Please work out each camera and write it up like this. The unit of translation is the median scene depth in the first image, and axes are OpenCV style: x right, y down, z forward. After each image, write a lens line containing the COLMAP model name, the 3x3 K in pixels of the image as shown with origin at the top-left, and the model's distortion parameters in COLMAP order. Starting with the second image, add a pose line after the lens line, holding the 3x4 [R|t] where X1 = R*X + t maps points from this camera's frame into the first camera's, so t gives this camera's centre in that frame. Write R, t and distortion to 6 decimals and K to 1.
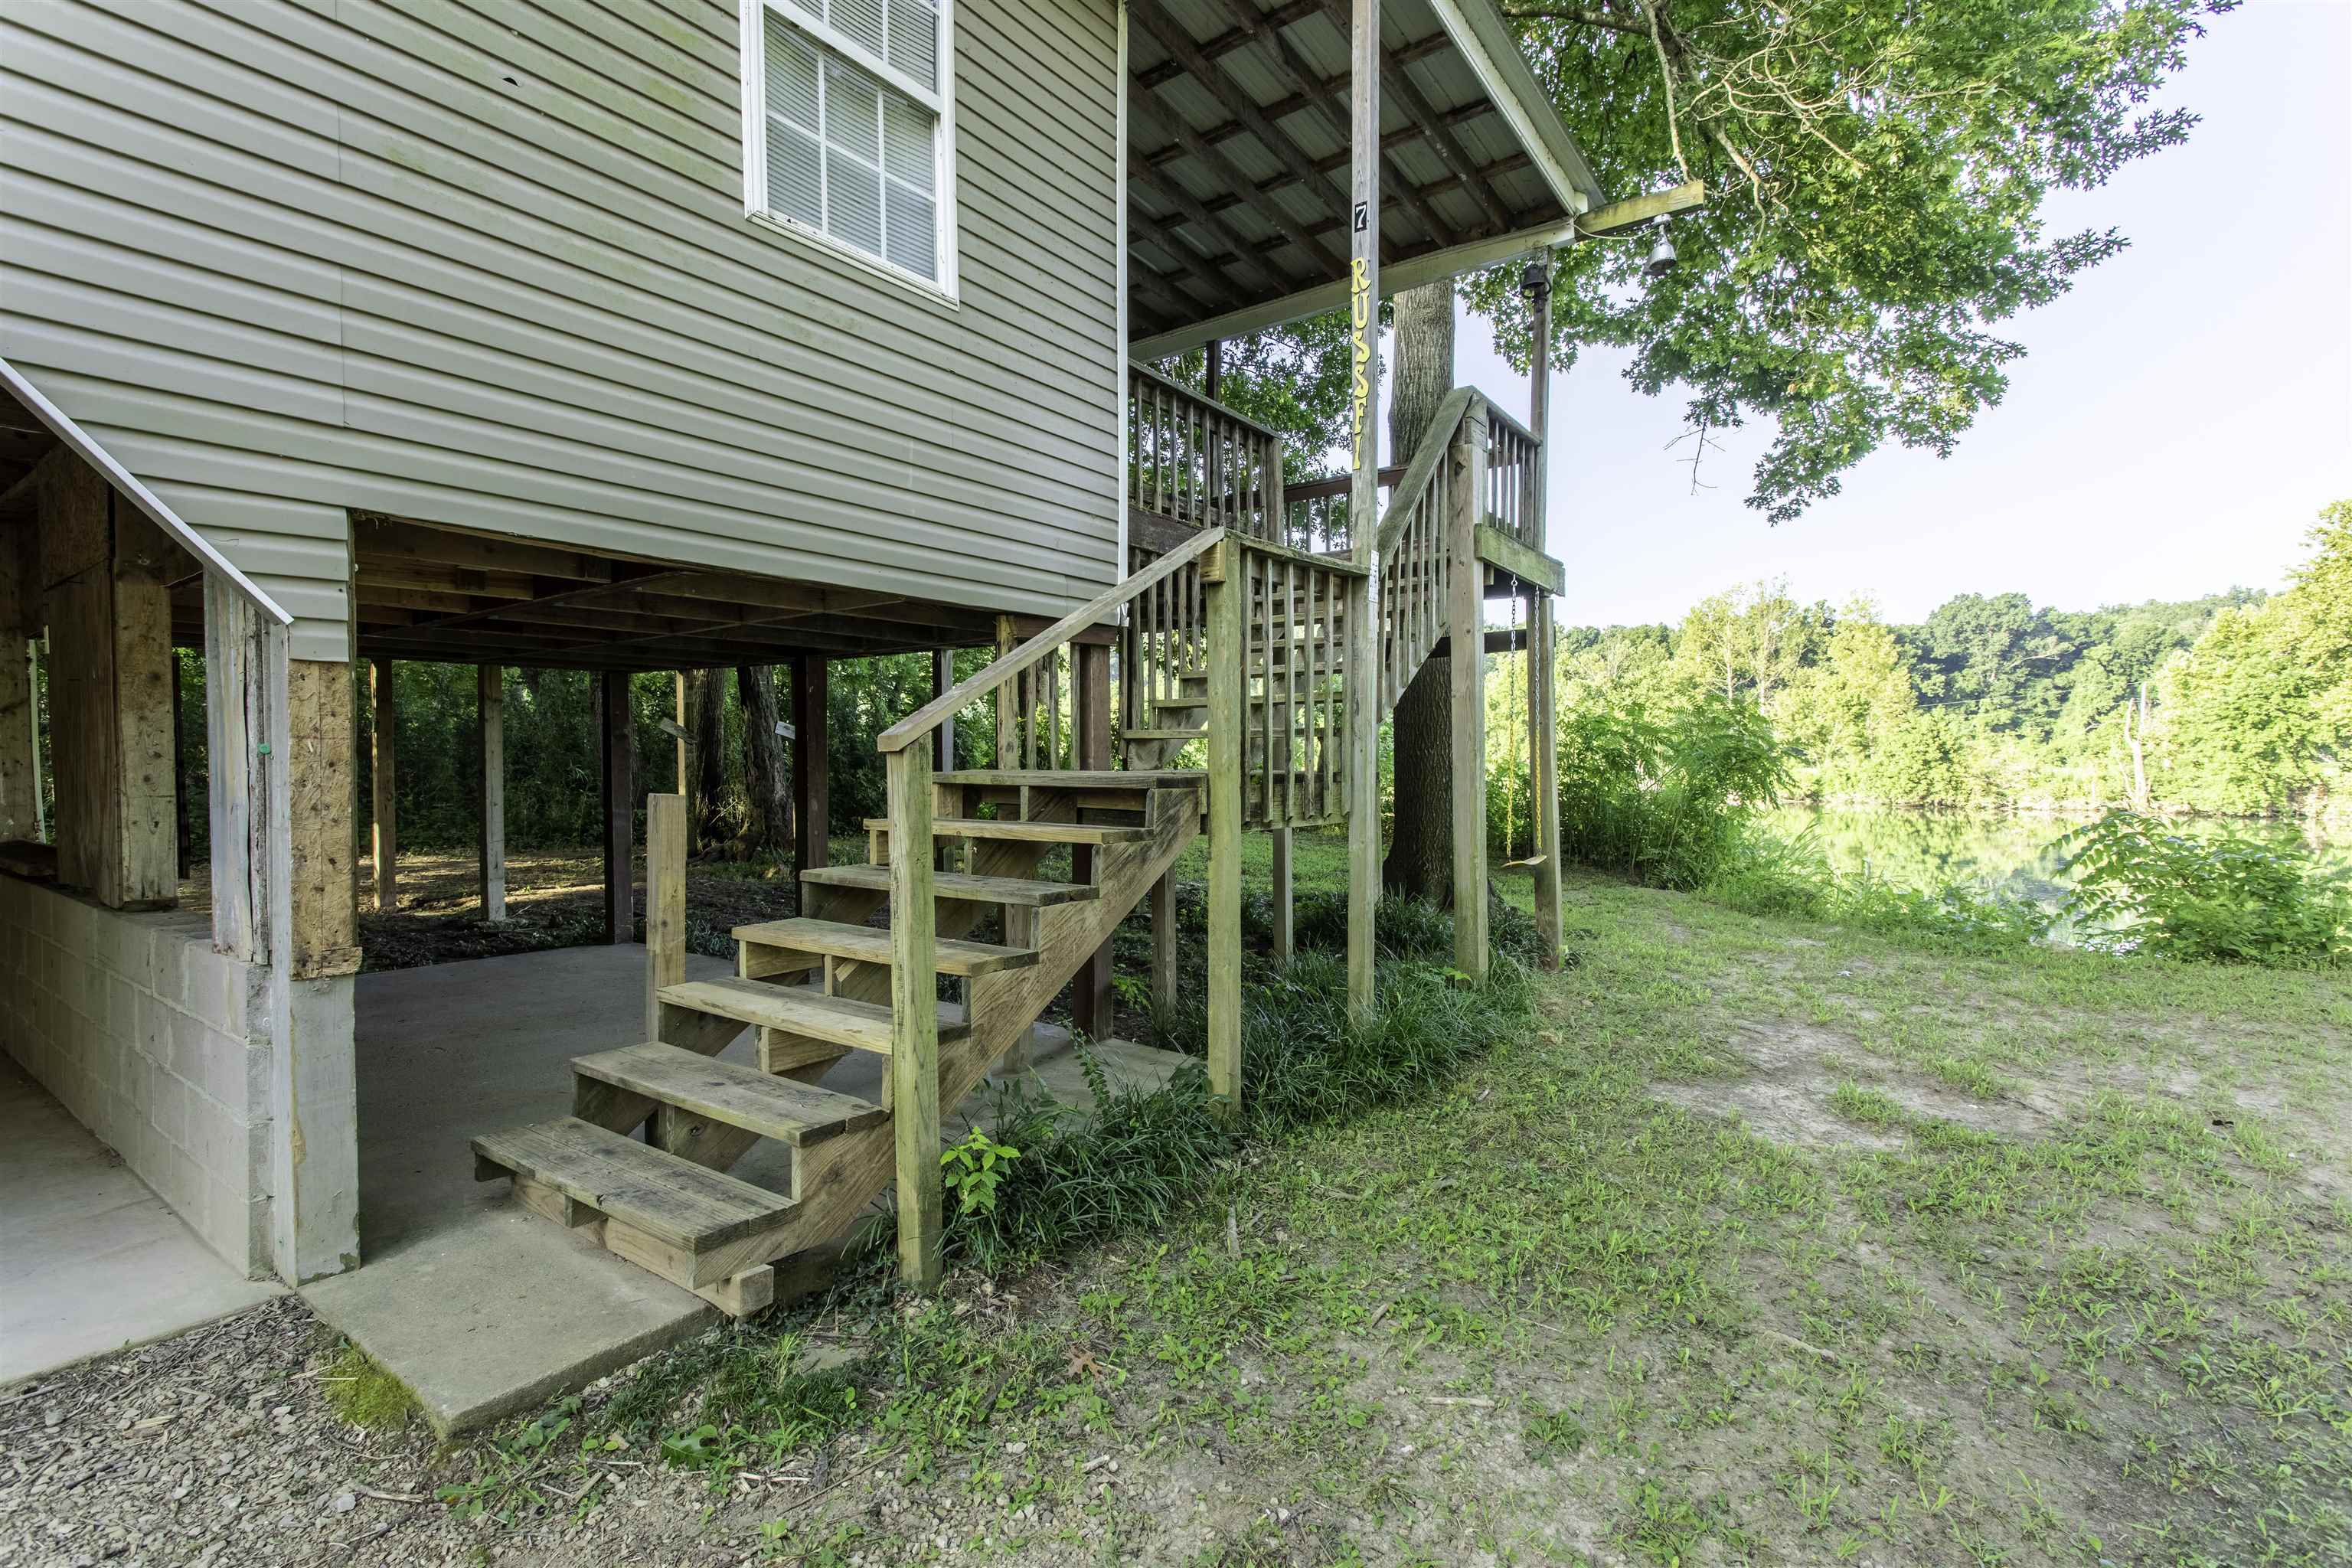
lens RADIAL K [[1130.3, 0, 1167.4], [0, 1130.3, 785.8], [0, 0, 1]] dist [0.007370, 0.003157]
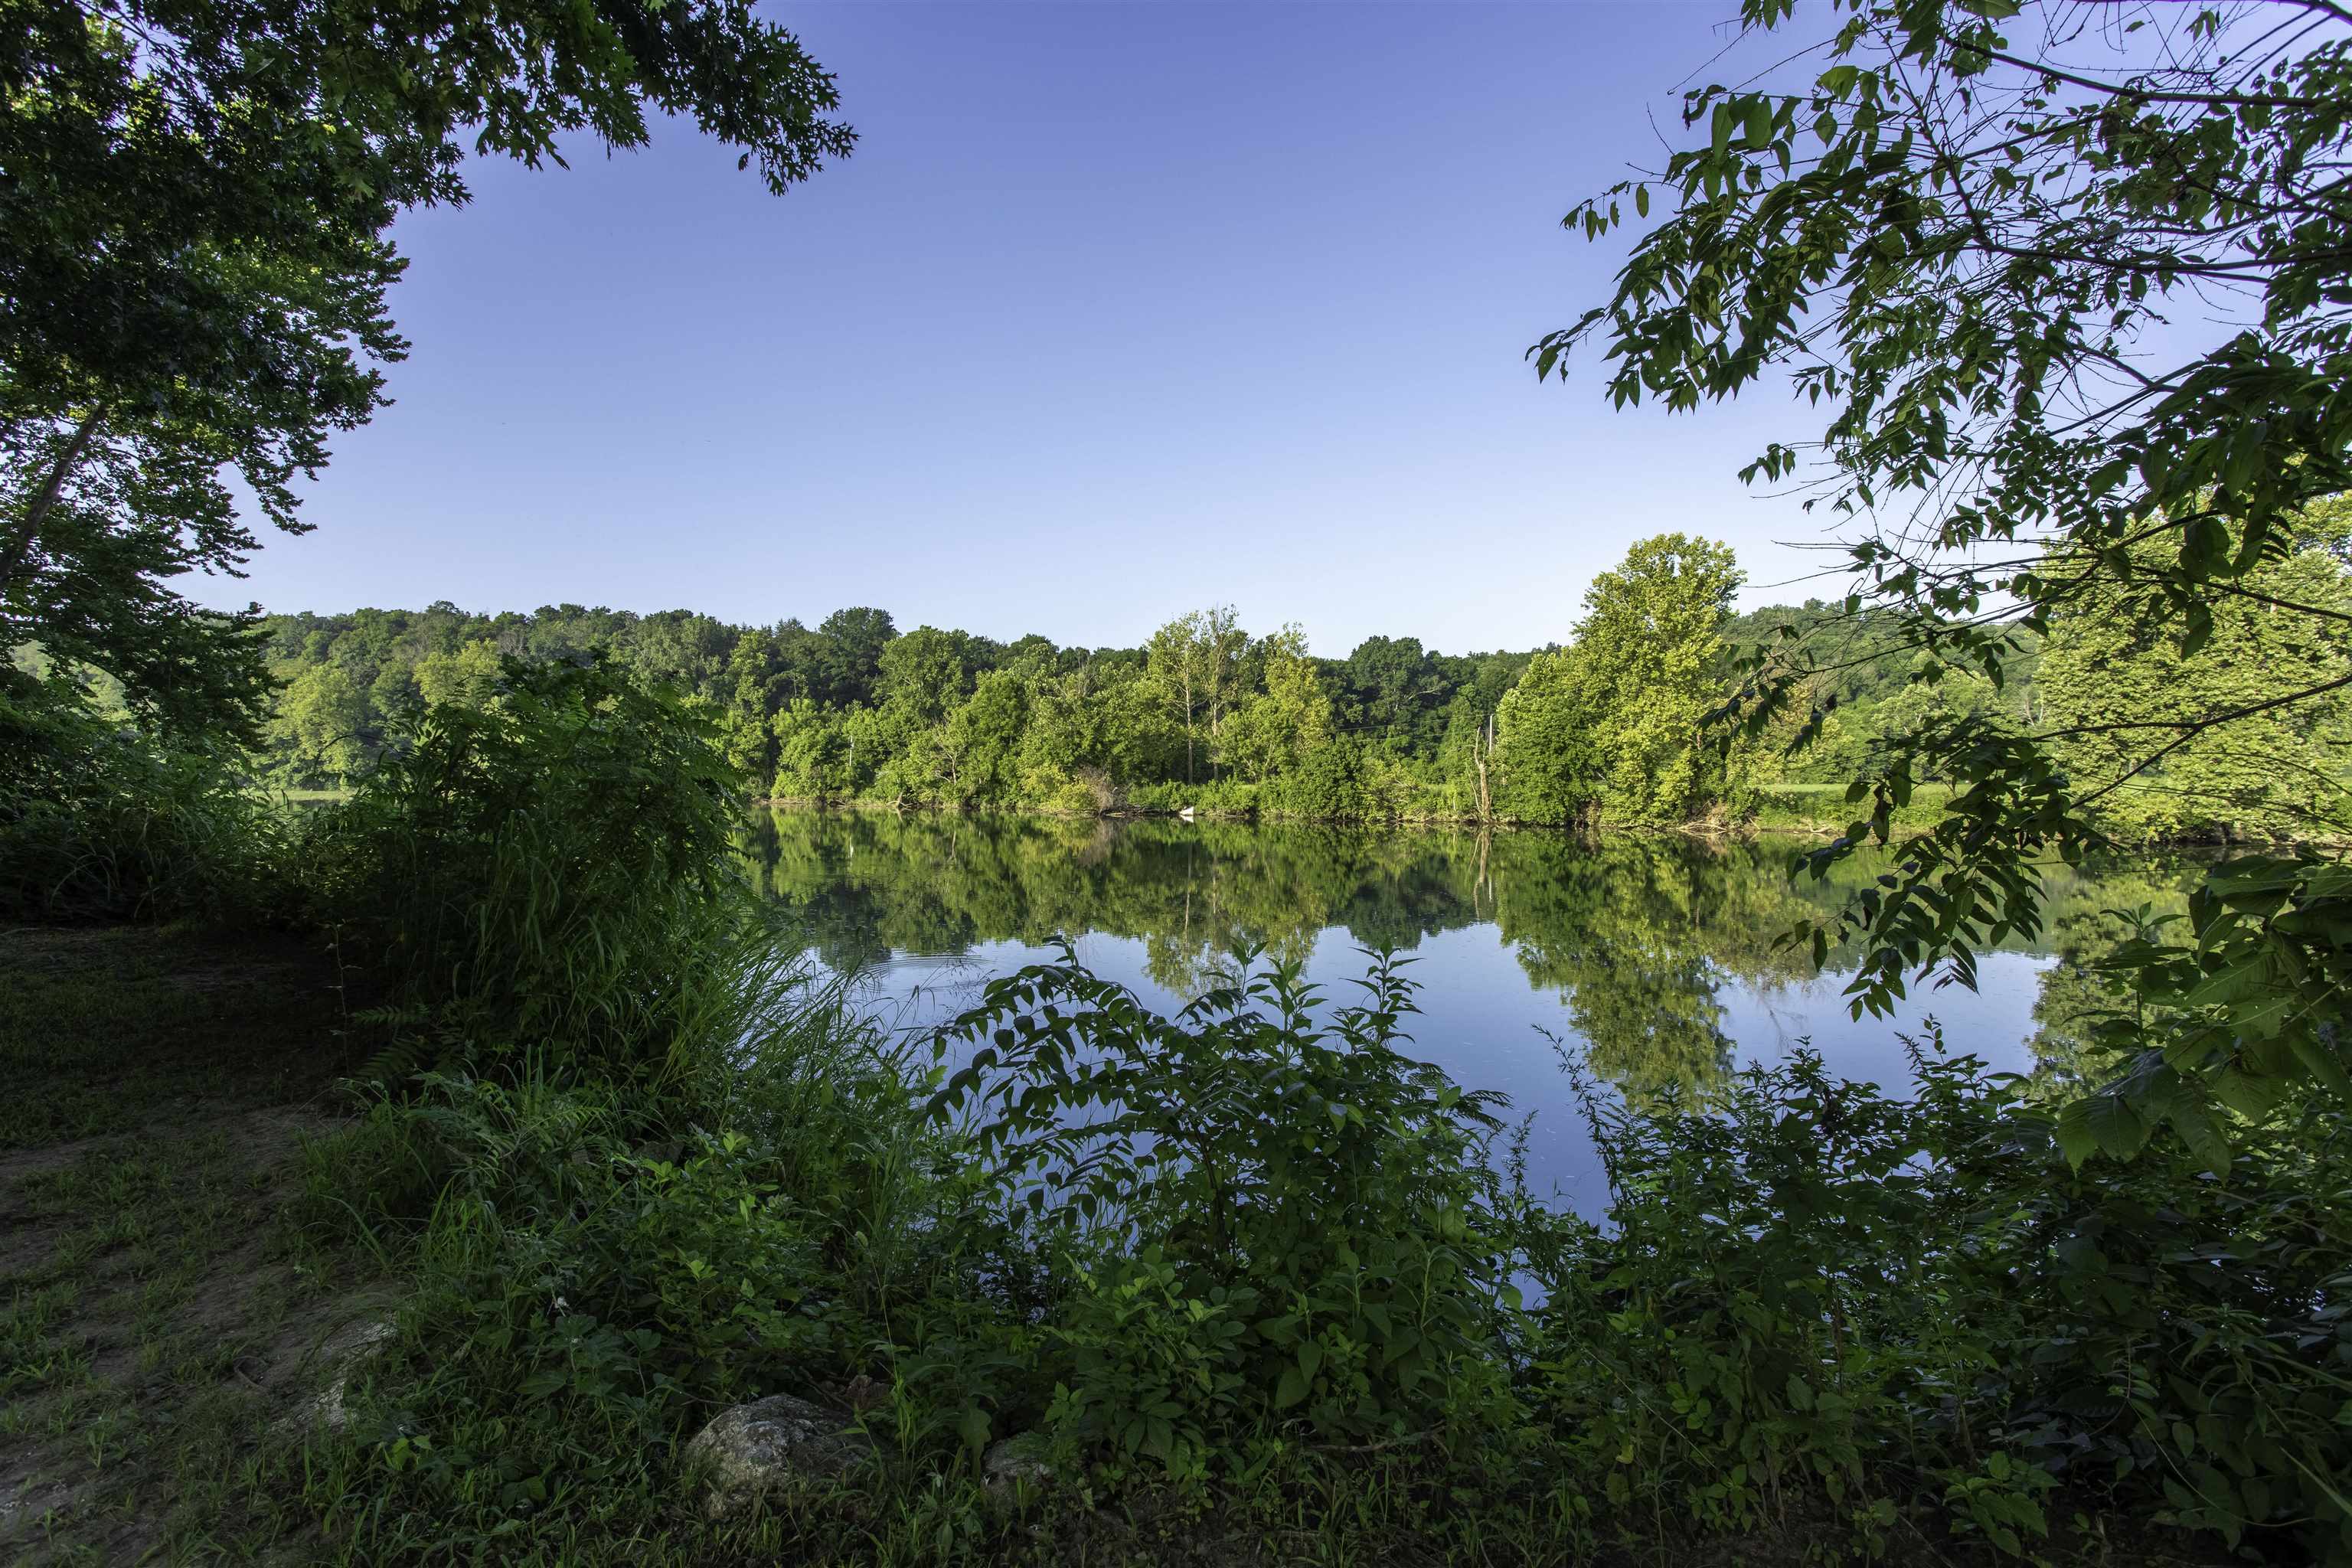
lens RADIAL K [[1130.3, 0, 1188.3], [0, 1130.3, 790.4], [0, 0, 1]] dist [0.007370, 0.003157]
pose [[0.904868, -0.001806, 0.425688, 0.050869], [0.005490, 0.999957, -0.007429, -0.002517], [-0.425657, 0.009059, 0.904839, 0.045429]]
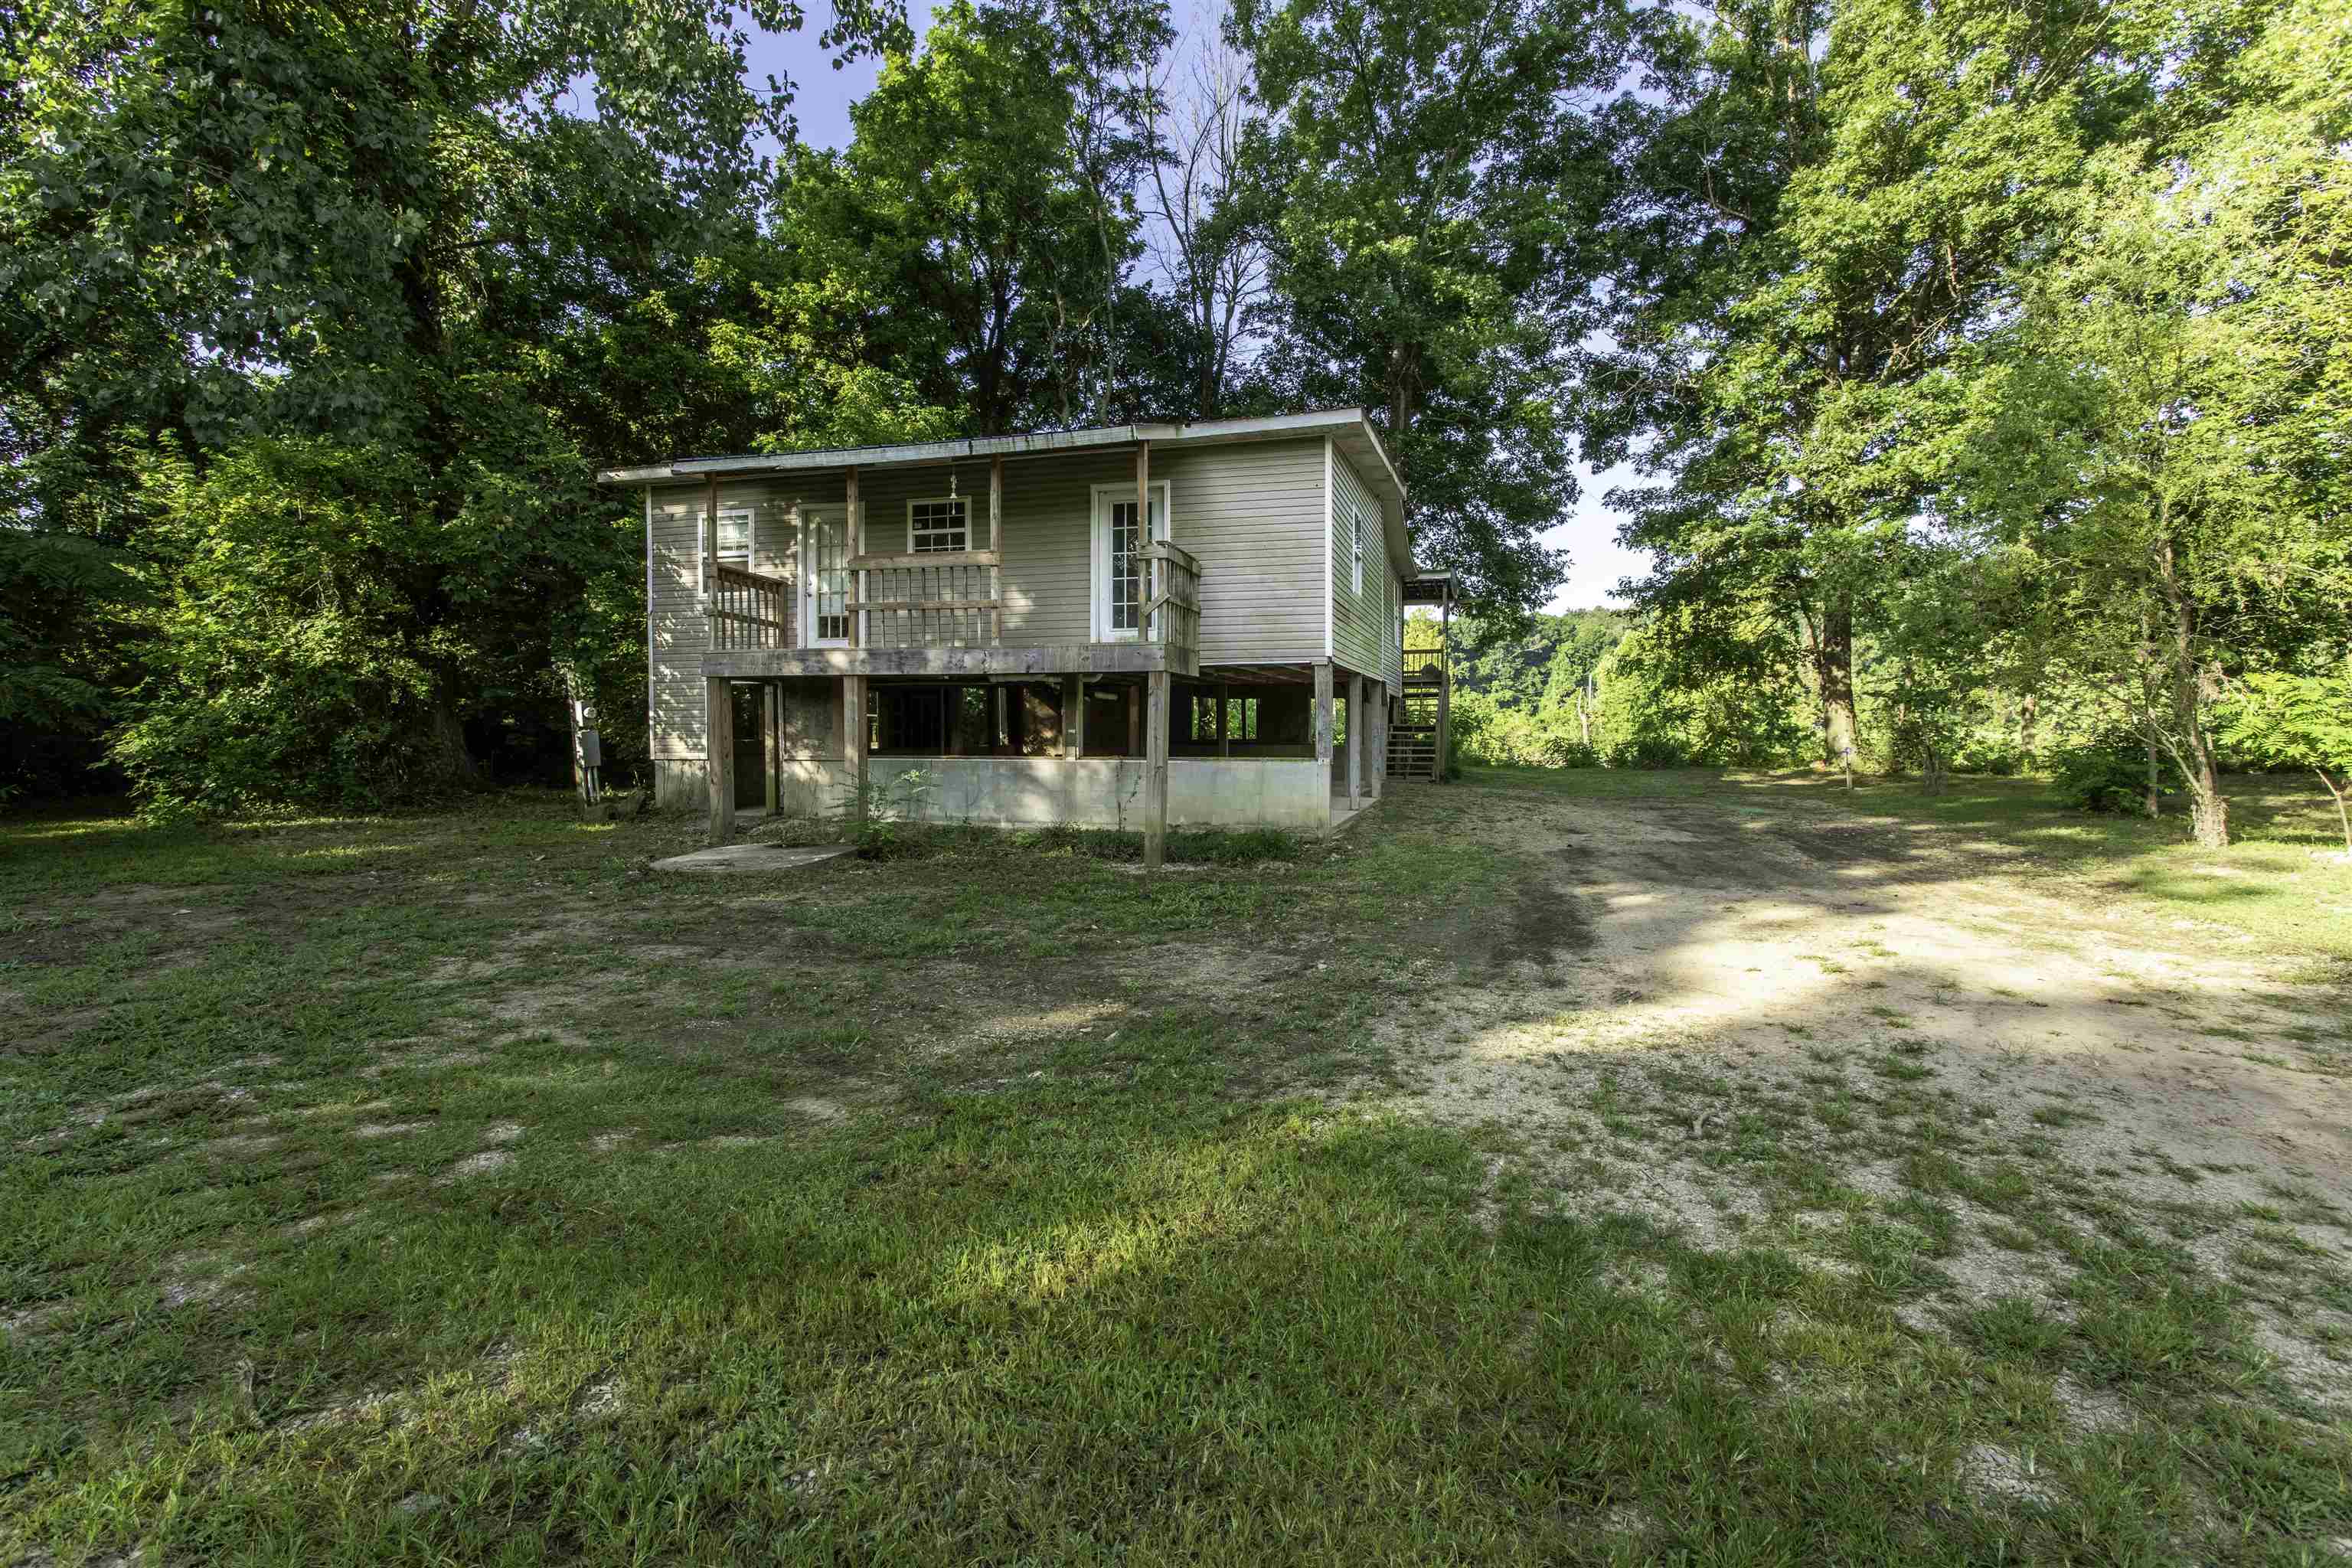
lens RADIAL K [[1130.3, 0, 1192.5], [0, 1130.3, 765.7], [0, 0, 1]] dist [0.007370, 0.003157]
pose [[0.933959, -0.012097, 0.357176, -0.121917], [0.008803, 0.999902, 0.010847, 0.004935], [-0.357272, -0.006986, 0.933974, -0.154270]]
